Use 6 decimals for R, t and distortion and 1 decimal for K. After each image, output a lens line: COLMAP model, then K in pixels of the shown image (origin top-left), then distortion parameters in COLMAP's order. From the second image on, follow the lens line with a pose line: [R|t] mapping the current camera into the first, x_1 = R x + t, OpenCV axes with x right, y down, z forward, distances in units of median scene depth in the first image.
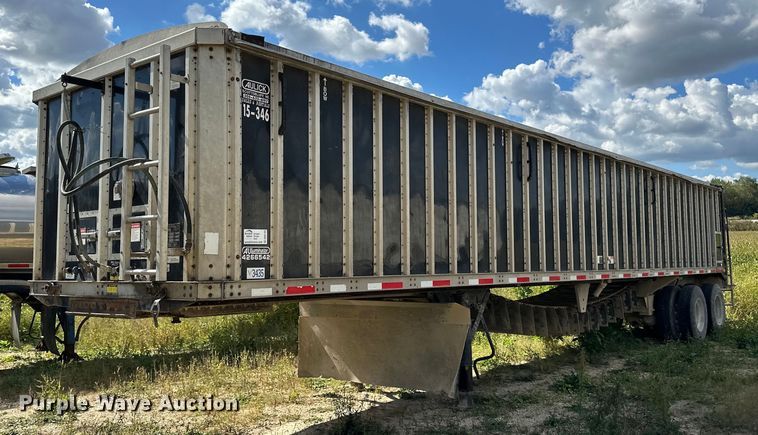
lens RADIAL K [[656.3, 0, 377.4], [0, 656.3, 221.9], [0, 0, 1]] dist [0.100534, 0.003680]
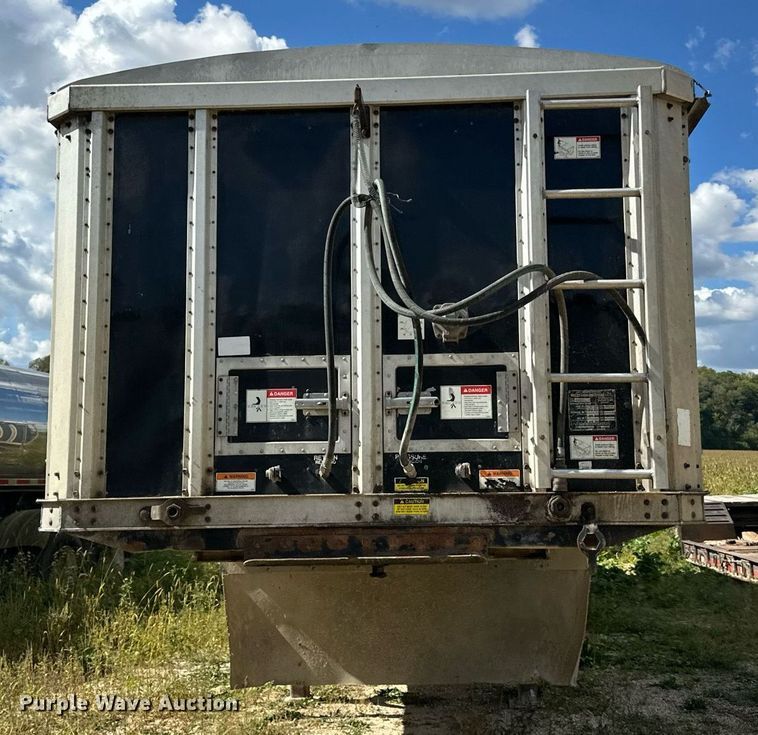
lens RADIAL K [[1091.1, 0, 381.4], [0, 1091.1, 360.6], [0, 0, 1]] dist [0.117535, 0.000000]
pose [[0.802287, 0.073392, 0.592410, -0.696647], [-0.038080, 0.996684, -0.071905, 0.035846], [-0.595723, 0.035130, 0.802421, 0.242925]]
